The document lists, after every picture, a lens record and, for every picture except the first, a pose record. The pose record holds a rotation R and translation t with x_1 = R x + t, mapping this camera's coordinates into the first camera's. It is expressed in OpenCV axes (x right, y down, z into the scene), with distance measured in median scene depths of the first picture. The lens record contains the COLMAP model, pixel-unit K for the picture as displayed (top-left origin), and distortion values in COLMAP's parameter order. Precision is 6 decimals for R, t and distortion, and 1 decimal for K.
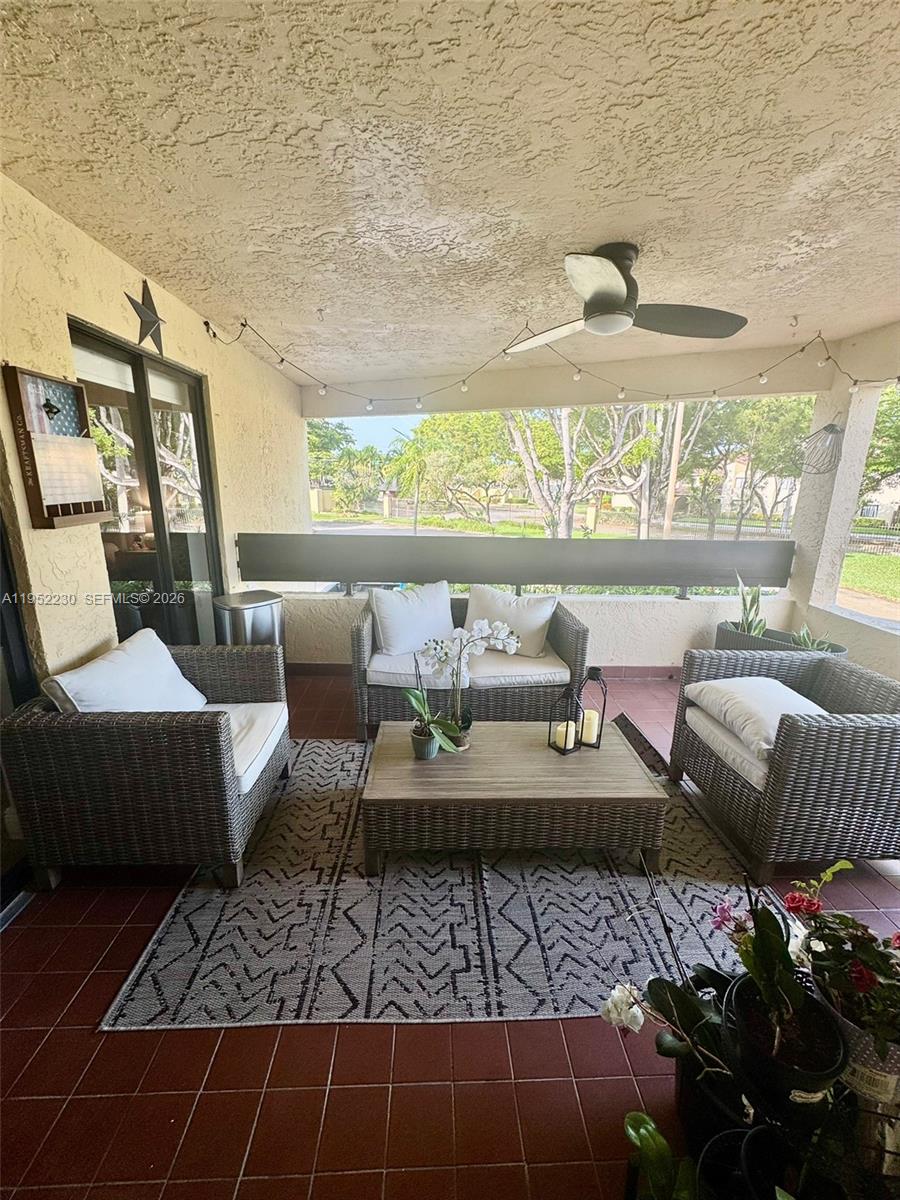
lens RADIAL K [[483.1, 0, 452.4], [0, 483.1, 601.7], [0, 0, 1]] dist [0.001249, -0.000076]
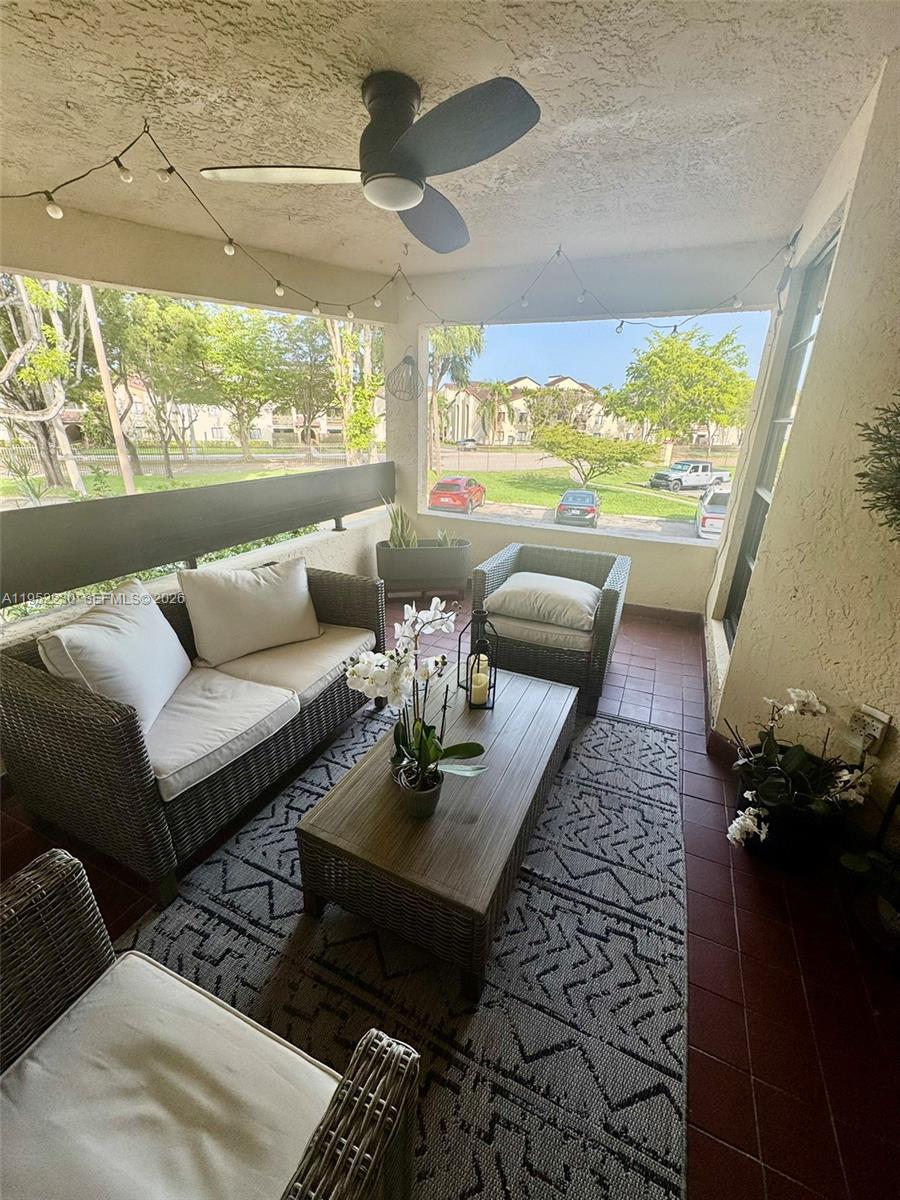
lens RADIAL K [[483.1, 0, 450.9], [0, 483.1, 600.3], [0, 0, 1]] dist [0.001249, -0.000076]
pose [[0.445655, -0.322809, 0.834977, -0.651529], [0.205690, 0.944691, 0.255443, -0.172497], [-0.871254, 0.057907, 0.487405, 0.744706]]
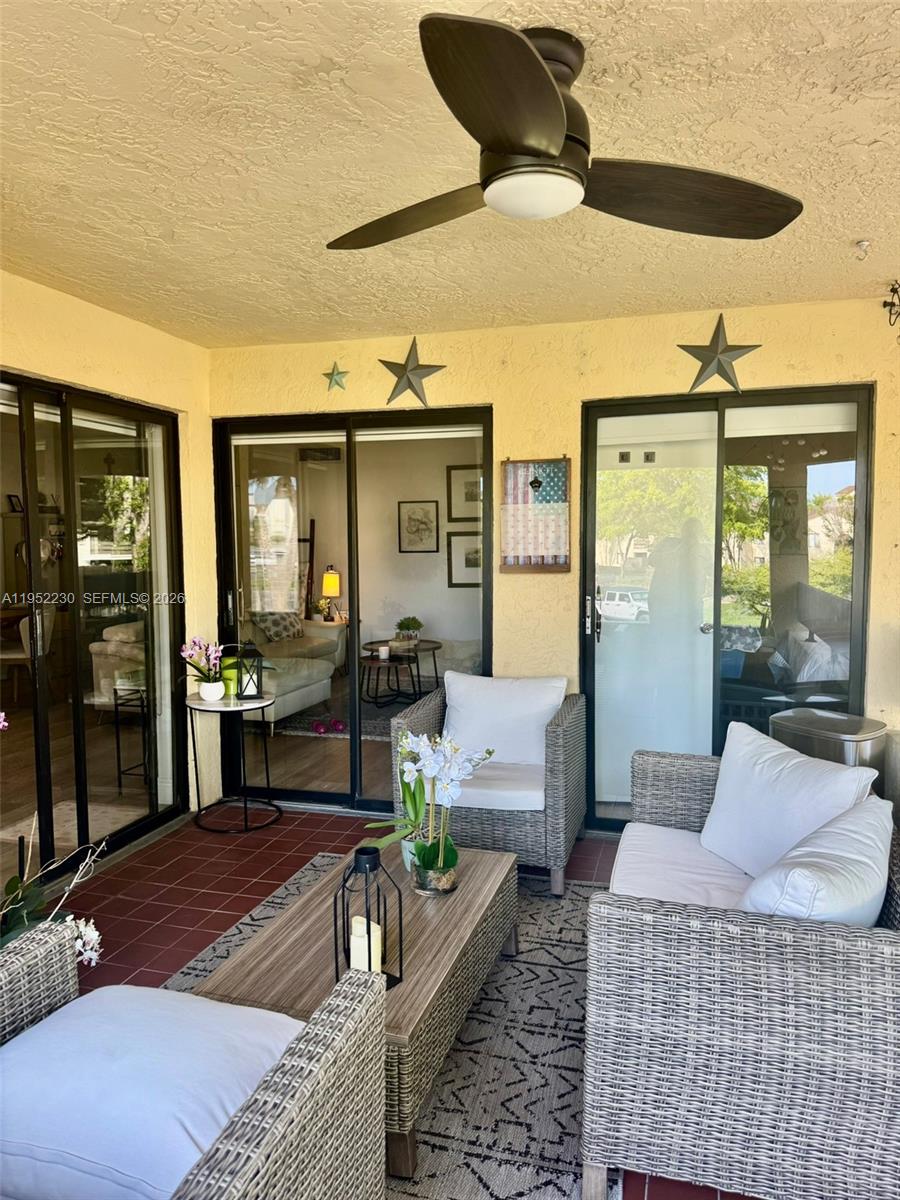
lens RADIAL K [[849.4, 0, 443.7], [0, 849.4, 603.6], [0, 0, 1]] dist [0.068080, -0.077943]
pose [[-0.320606, 0.058606, -0.945398, 1.544140], [-0.226034, 0.964516, 0.136444, -0.377509], [0.919848, 0.257437, -0.295983, 1.669746]]
